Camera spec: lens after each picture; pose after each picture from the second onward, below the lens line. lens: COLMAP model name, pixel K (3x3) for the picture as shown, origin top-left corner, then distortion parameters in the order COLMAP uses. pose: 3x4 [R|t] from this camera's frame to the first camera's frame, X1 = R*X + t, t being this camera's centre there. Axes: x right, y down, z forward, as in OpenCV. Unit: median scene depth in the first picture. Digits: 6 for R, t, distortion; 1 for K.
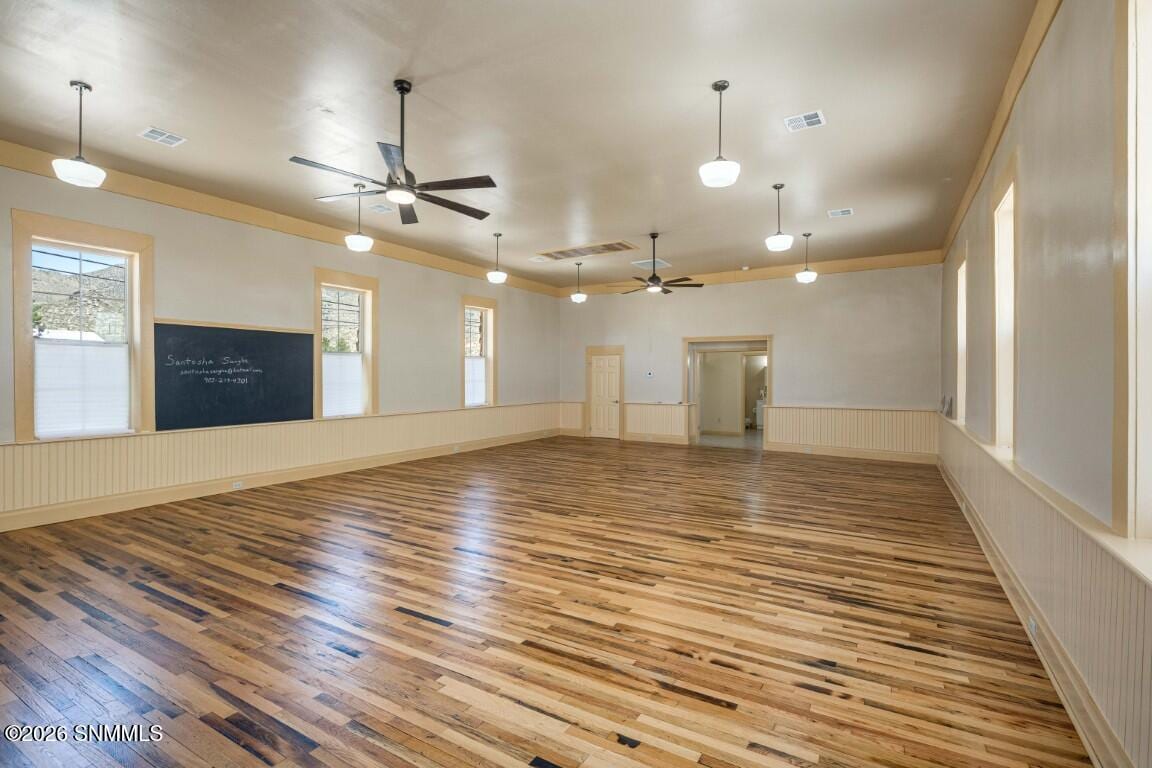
lens RADIAL K [[544.3, 0, 576.0], [0, 544.3, 384.0], [0, 0, 1]] dist [-0.002957, -0.000313]
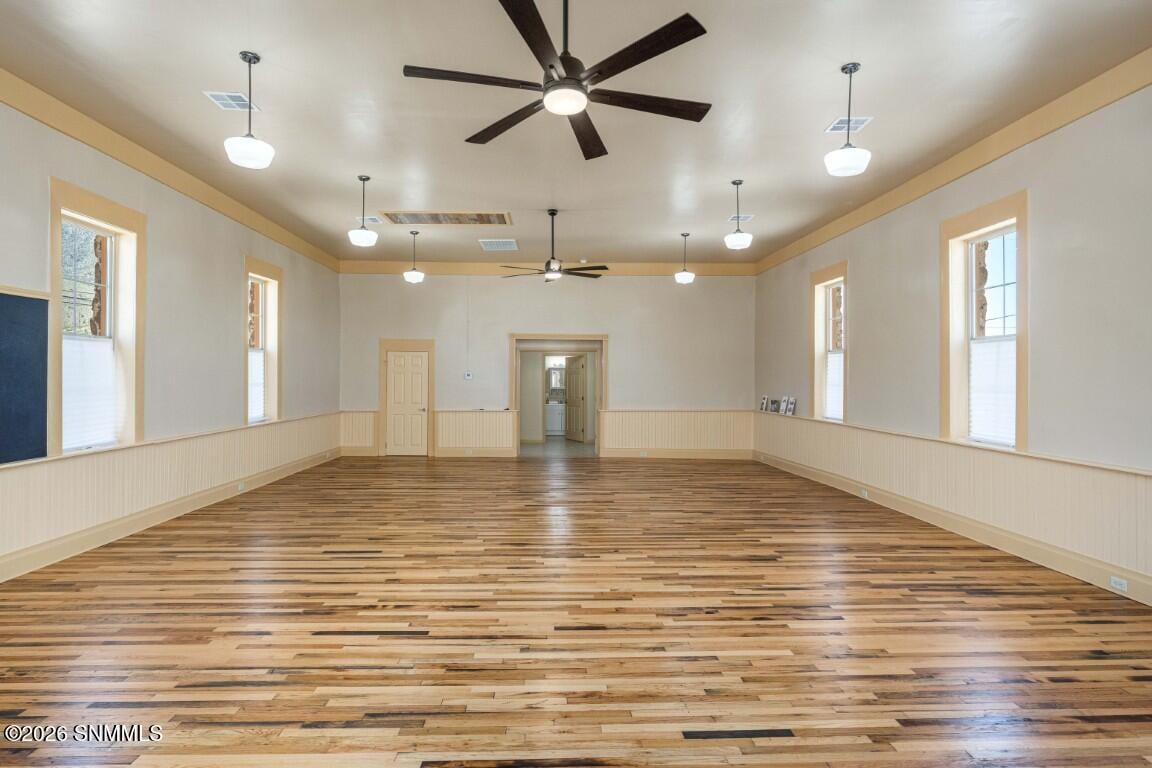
lens RADIAL K [[608.2, 0, 576.0], [0, 608.2, 384.0], [0, 0, 1]] dist [-0.001822, 0.001011]
pose [[0.838235, -0.003638, 0.545296, -0.620233], [0.005286, 0.999985, -0.001454, -0.007039], [-0.545283, 0.004101, 0.838242, 0.339245]]
